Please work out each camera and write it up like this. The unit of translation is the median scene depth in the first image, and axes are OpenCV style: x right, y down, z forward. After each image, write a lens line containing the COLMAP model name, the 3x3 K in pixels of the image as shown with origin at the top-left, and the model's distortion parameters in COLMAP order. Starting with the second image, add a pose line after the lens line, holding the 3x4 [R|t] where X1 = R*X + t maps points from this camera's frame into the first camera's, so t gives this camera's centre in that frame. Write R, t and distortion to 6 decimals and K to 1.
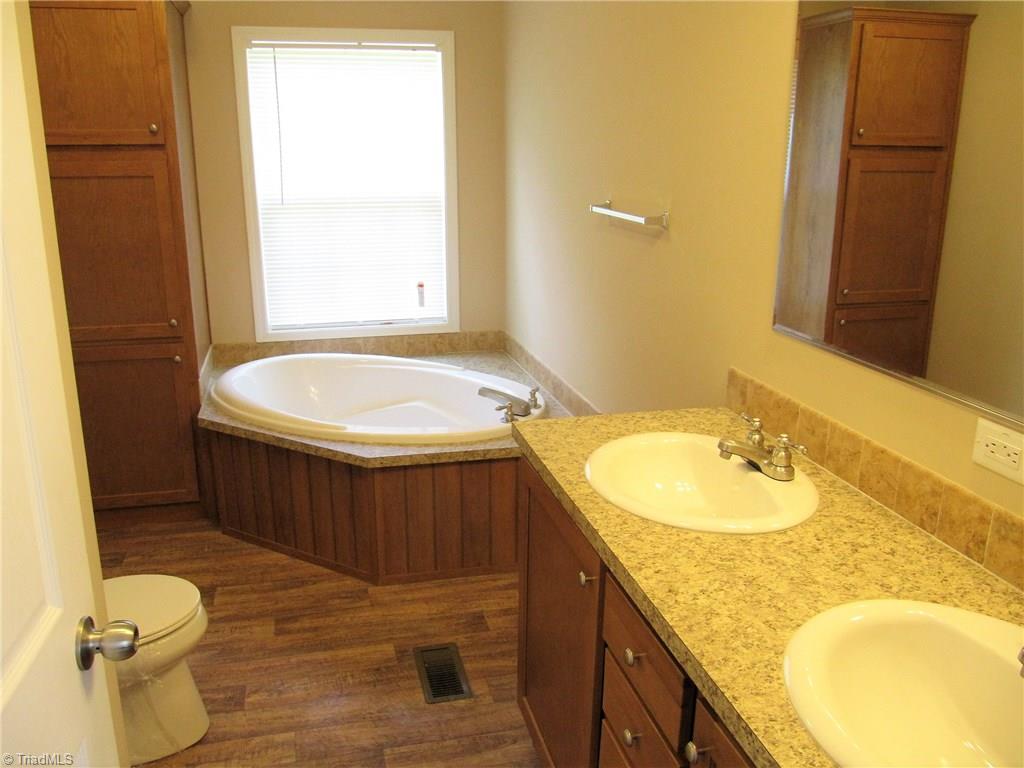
lens RADIAL K [[841.1, 0, 502.4], [0, 841.1, 385.9], [0, 0, 1]] dist [-0.067738, 0.031171]
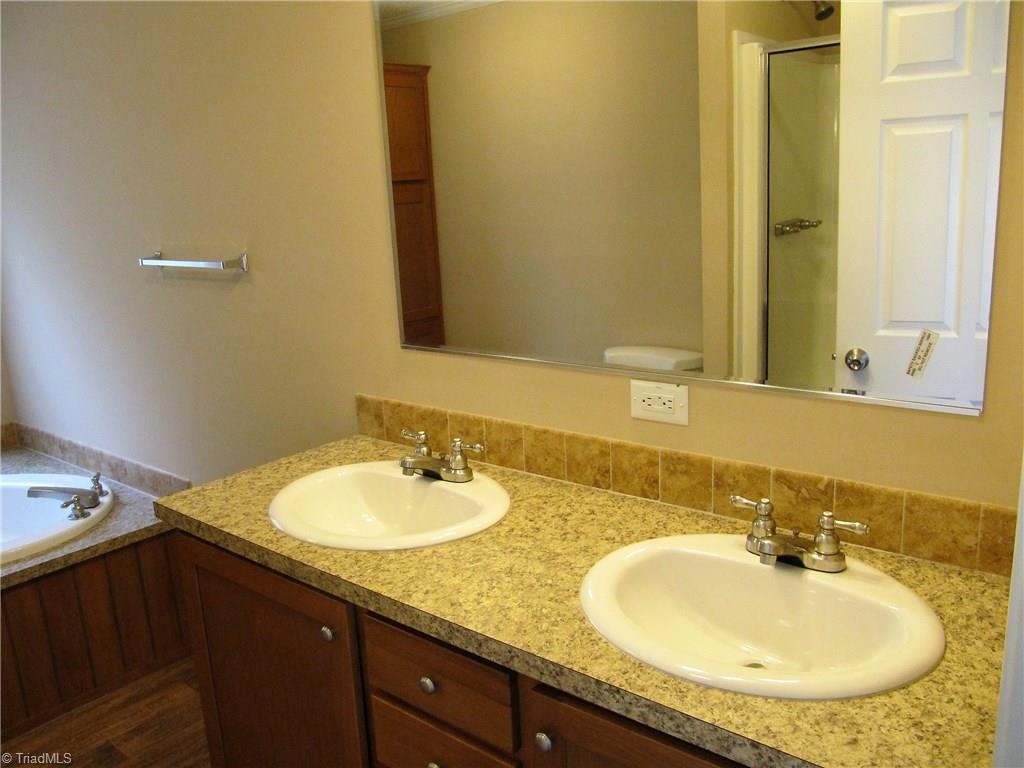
lens RADIAL K [[841.1, 0, 502.7], [0, 841.1, 381.9], [0, 0, 1]] dist [-0.067738, 0.031171]
pose [[0.797556, -0.179697, 0.575859, -0.117695], [0.217852, 0.975978, 0.002832, -0.001149], [-0.562535, 0.123193, 0.817544, 0.051238]]
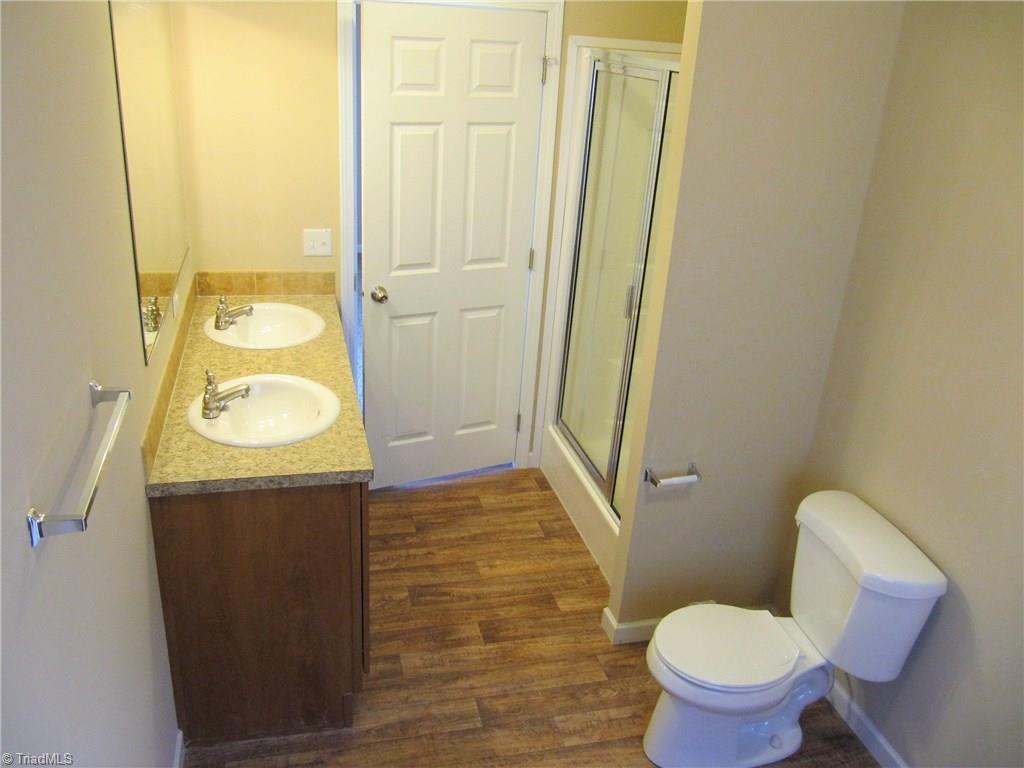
lens RADIAL K [[841.1, 0, 511.9], [0, 841.1, 381.5], [0, 0, 1]] dist [-0.067738, 0.031171]
pose [[-0.997356, -0.060563, -0.040170, -0.080736], [-0.072313, 0.771911, 0.631605, -0.508992], [-0.007244, 0.632839, -0.774249, 1.198503]]
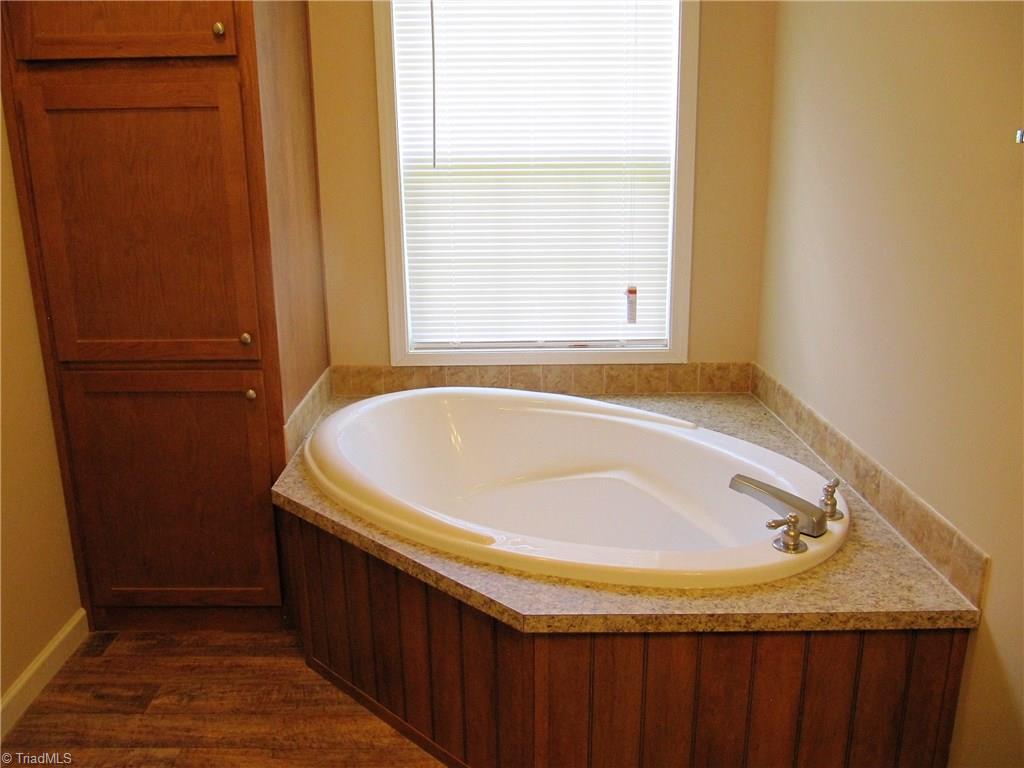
lens RADIAL K [[841.1, 0, 507.4], [0, 841.1, 387.4], [0, 0, 1]] dist [-0.067738, 0.031171]
pose [[0.973509, 0.051295, -0.222819, -0.059193], [-0.052248, 0.998633, 0.001617, -0.056585], [0.222597, 0.010067, 0.974858, 0.472367]]
